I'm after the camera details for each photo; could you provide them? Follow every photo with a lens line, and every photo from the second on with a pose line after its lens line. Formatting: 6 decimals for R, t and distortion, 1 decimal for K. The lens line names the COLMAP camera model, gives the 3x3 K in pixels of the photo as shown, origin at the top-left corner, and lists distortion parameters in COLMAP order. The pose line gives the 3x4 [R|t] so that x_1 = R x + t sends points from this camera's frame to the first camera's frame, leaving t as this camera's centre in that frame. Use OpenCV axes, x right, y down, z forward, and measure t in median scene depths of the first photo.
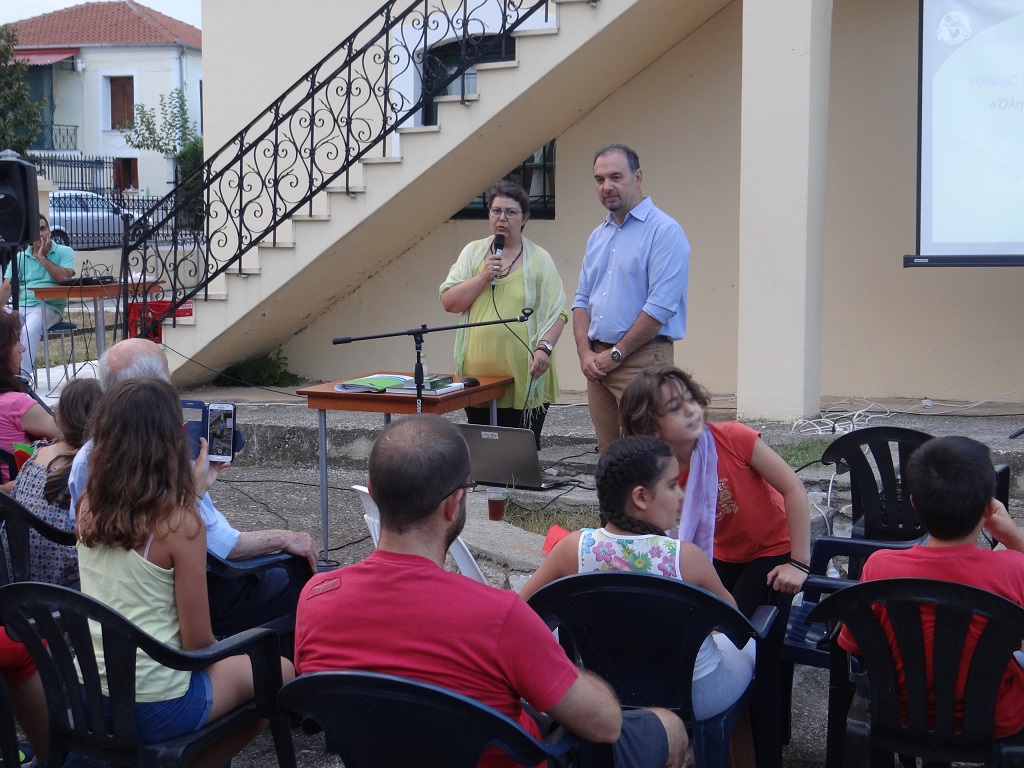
lens RADIAL K [[1541.9, 0, 511.0], [0, 1541.9, 406.6], [0, 0, 1]] dist [-0.016040, -0.477069]
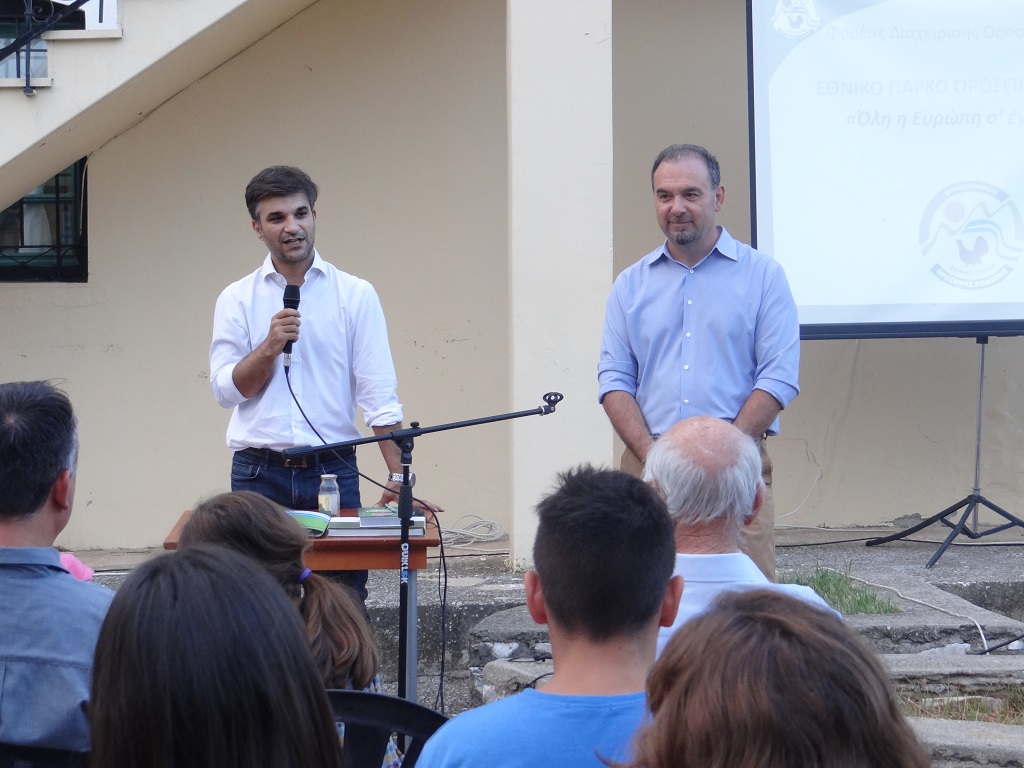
lens RADIAL K [[2215.8, 0, 512.0], [0, 2215.8, 384.0], [0, 0, 1]] dist [0.025383, -0.132653]
pose [[0.865946, -0.015039, 0.499911, -0.401757], [0.061231, 0.995216, -0.076125, 0.001670], [-0.496375, 0.096530, 0.862725, 0.178927]]
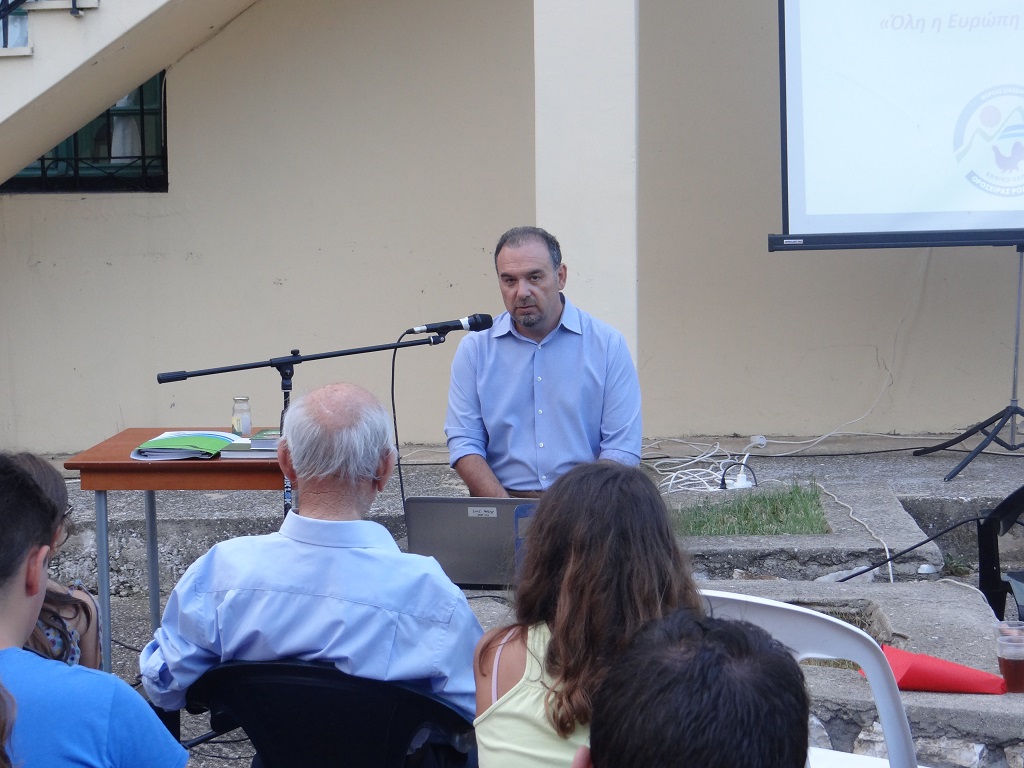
lens RADIAL K [[2251.6, 0, 512.0], [0, 2251.6, 384.0], [0, 0, 1]] dist [0.019905, 0.032358]
pose [[0.931047, -0.039228, 0.362785, -0.269657], [0.053192, 0.998175, -0.028579, -0.006069], [-0.361002, 0.045905, 0.931434, 0.076500]]
